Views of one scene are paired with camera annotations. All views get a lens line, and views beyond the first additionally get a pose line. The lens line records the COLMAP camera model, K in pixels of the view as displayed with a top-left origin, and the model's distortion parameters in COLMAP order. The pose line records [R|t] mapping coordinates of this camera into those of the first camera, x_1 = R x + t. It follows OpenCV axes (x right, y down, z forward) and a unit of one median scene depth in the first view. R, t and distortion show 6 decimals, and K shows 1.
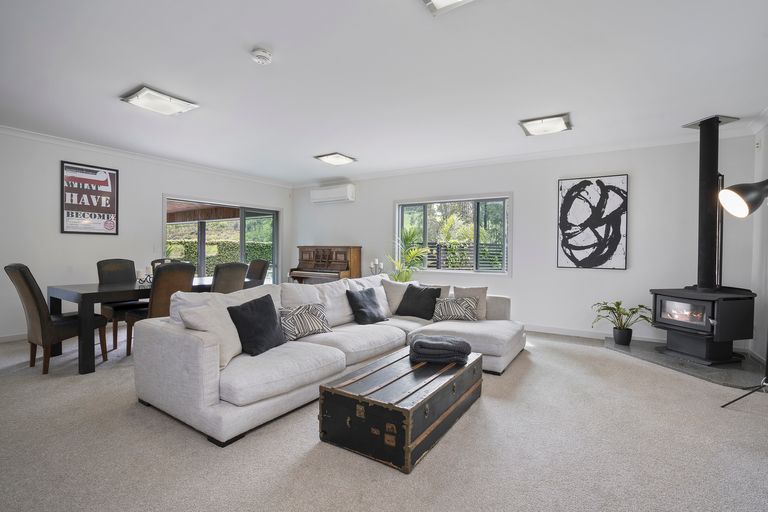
lens RADIAL K [[363.8, 0, 386.7], [0, 363.8, 251.3], [0, 0, 1]] dist [-0.038942, 0.008944]
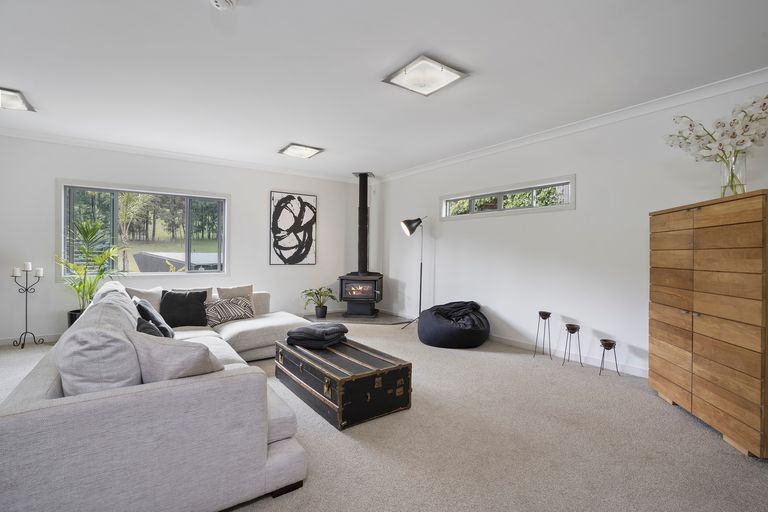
lens RADIAL K [[363.8, 0, 383.1], [0, 363.8, 256.1], [0, 0, 1]] dist [-0.038942, 0.008944]
pose [[0.366771, -0.014355, 0.930201, -0.520852], [-0.005272, 0.999833, 0.017508, -0.007157], [-0.930296, -0.011325, 0.366634, 0.224650]]
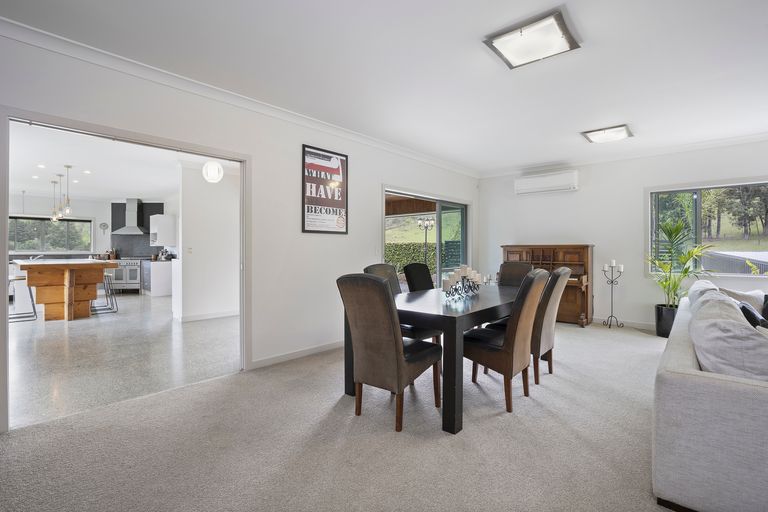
lens RADIAL K [[363.8, 0, 380.8], [0, 363.8, 249.3], [0, 0, 1]] dist [-0.038942, 0.008944]
pose [[0.990971, -0.009913, -0.133706, -0.618304], [0.009711, 0.999951, -0.002166, -0.008395], [0.133721, 0.000848, 0.991019, 0.188190]]
